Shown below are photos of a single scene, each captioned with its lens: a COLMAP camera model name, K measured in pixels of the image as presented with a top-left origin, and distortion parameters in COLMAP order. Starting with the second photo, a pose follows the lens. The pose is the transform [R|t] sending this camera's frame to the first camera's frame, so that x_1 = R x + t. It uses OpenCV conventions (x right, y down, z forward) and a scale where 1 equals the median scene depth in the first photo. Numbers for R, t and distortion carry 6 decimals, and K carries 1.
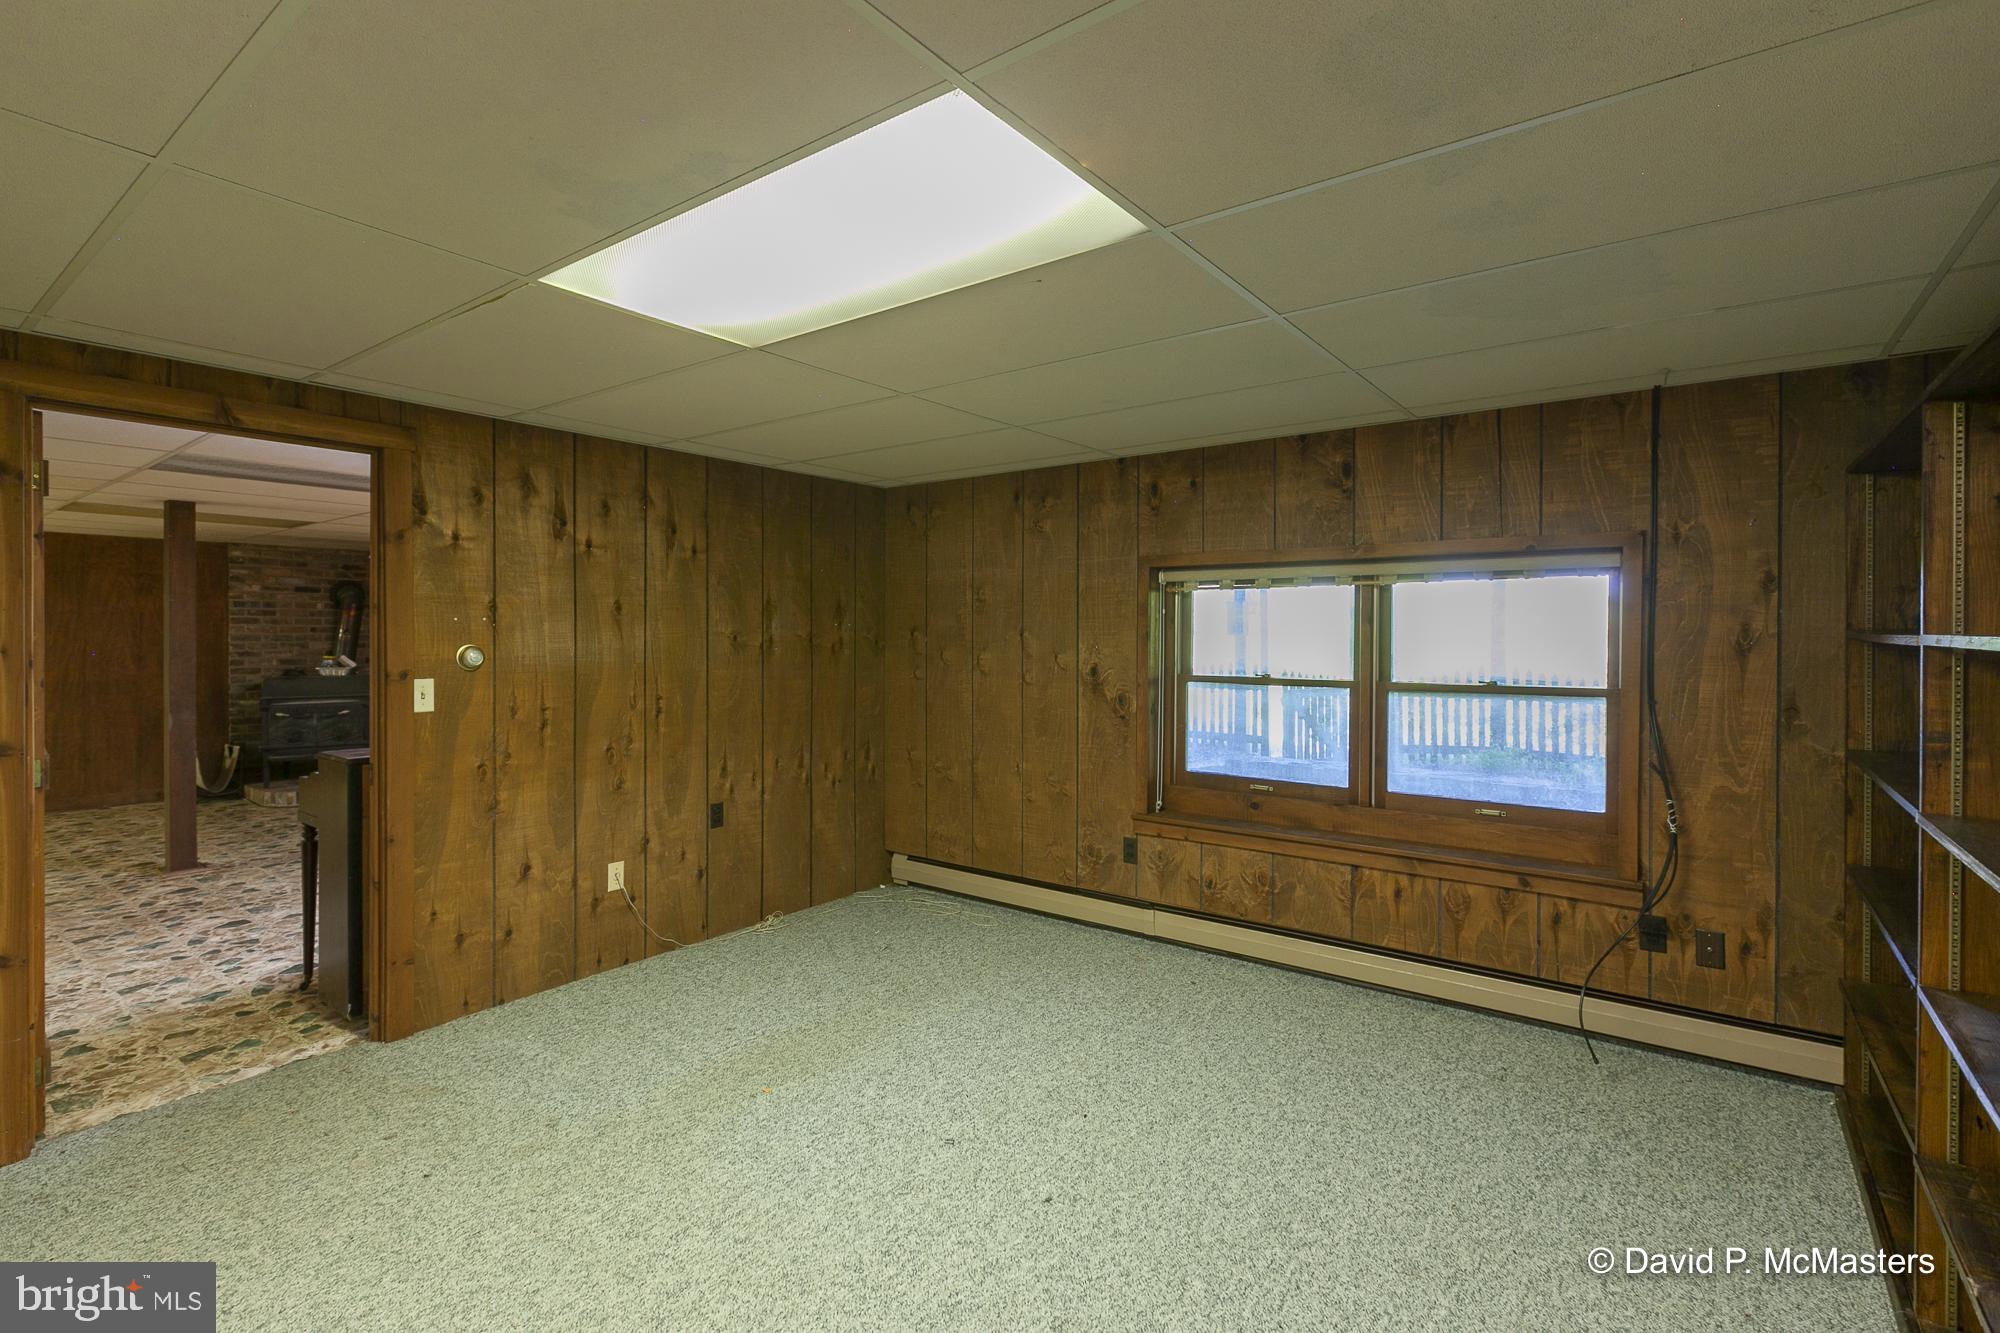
lens RADIAL K [[840.8, 0, 917.8], [0, 840.8, 640.2], [0, 0, 1]] dist [-0.011577, 0.001032]
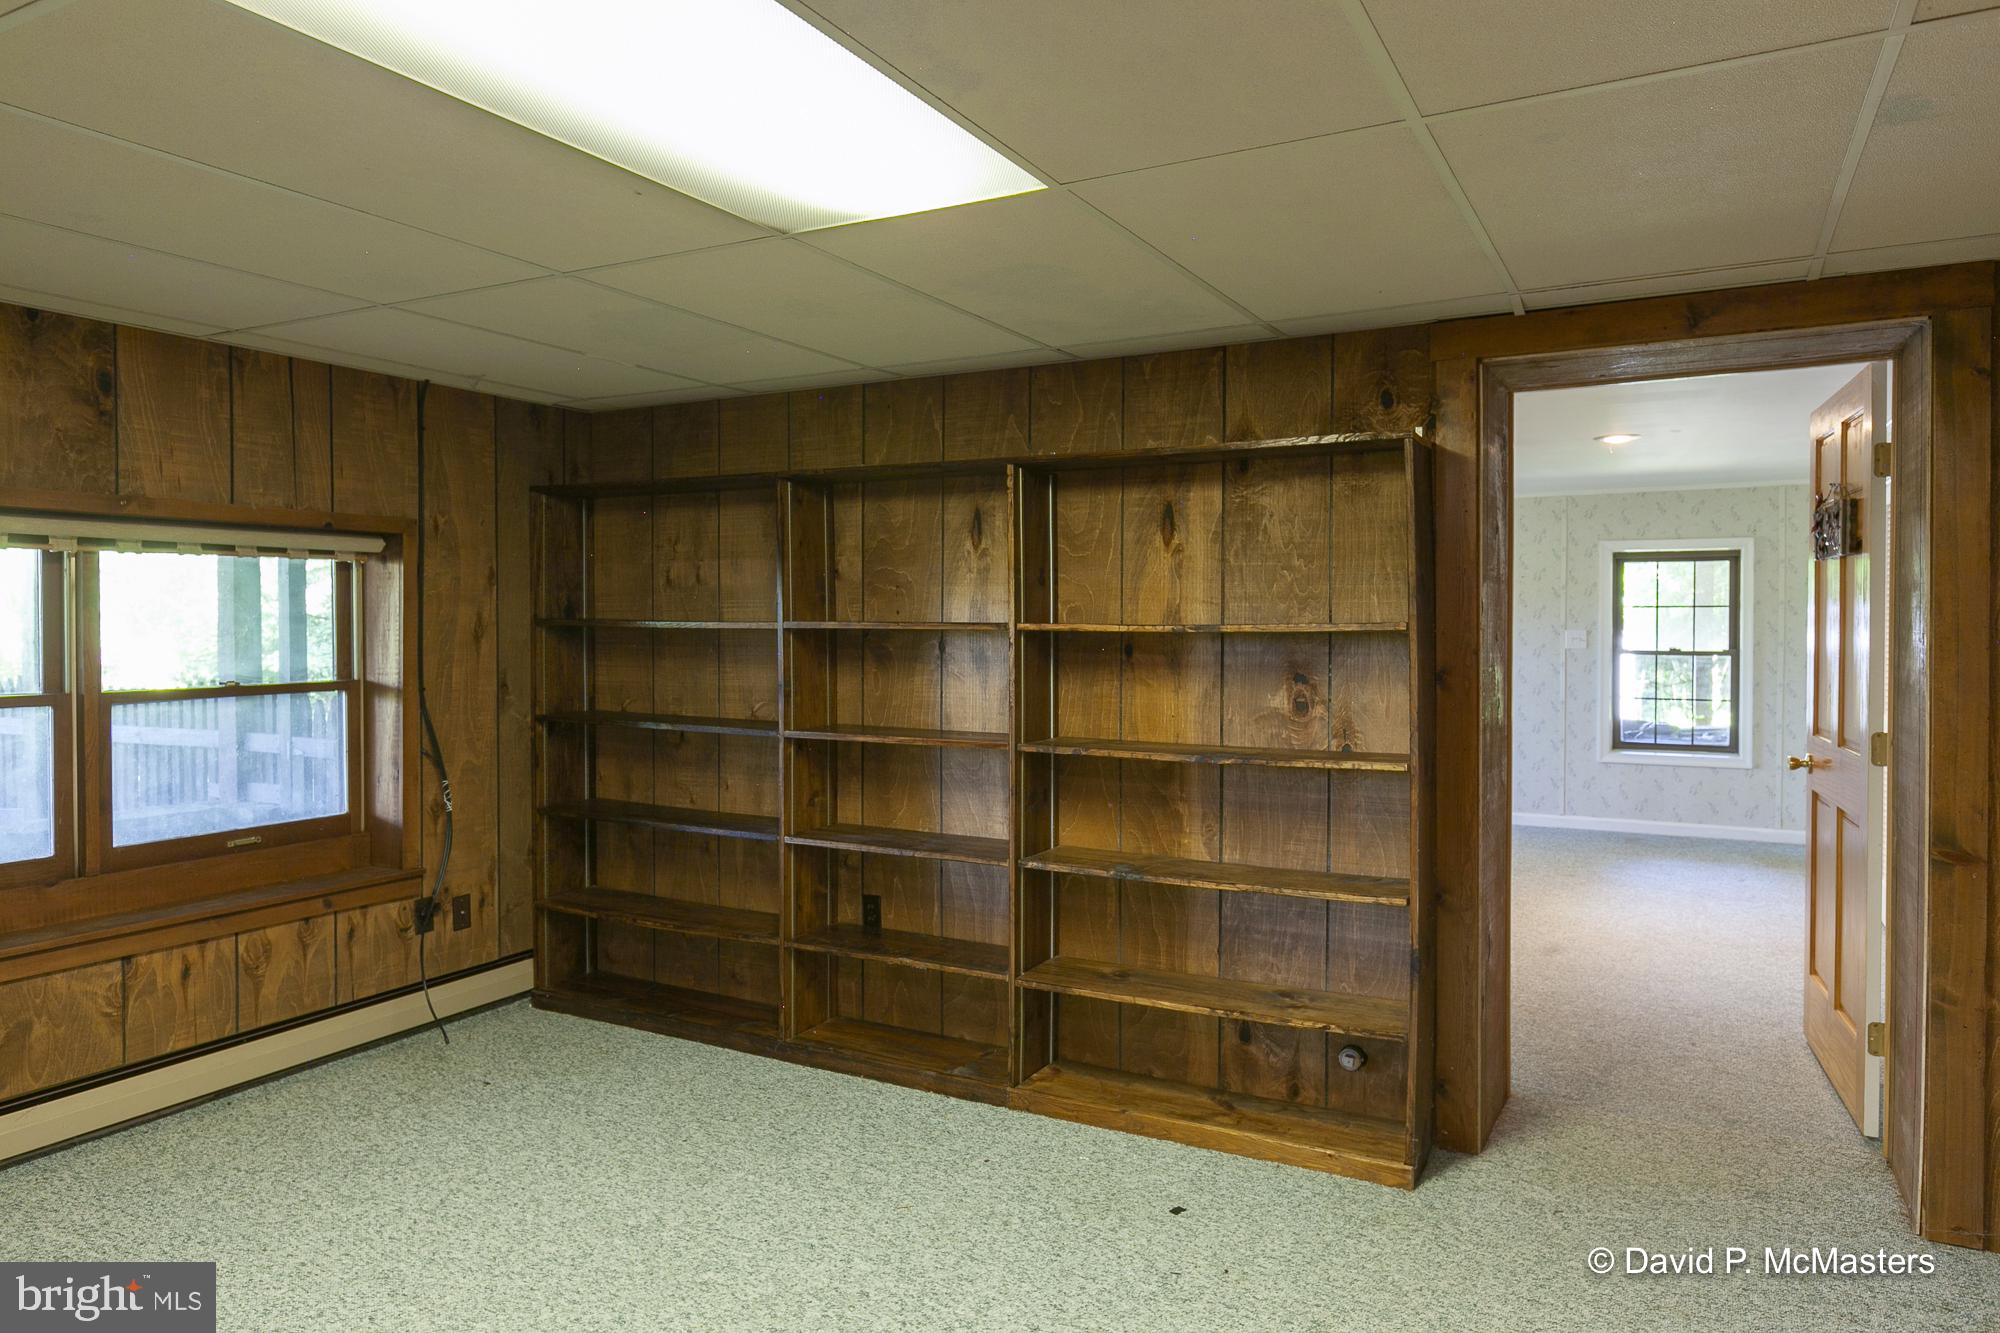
lens RADIAL K [[1206.8, 0, 991.0], [0, 1206.8, 650.5], [0, 0, 1]] dist [-0.021694, -0.003275]
pose [[-0.137674, -0.025322, 0.990154, -0.607724], [0.009831, 0.999589, 0.026930, -0.005026], [-0.990429, 0.013442, -0.137368, 0.467623]]
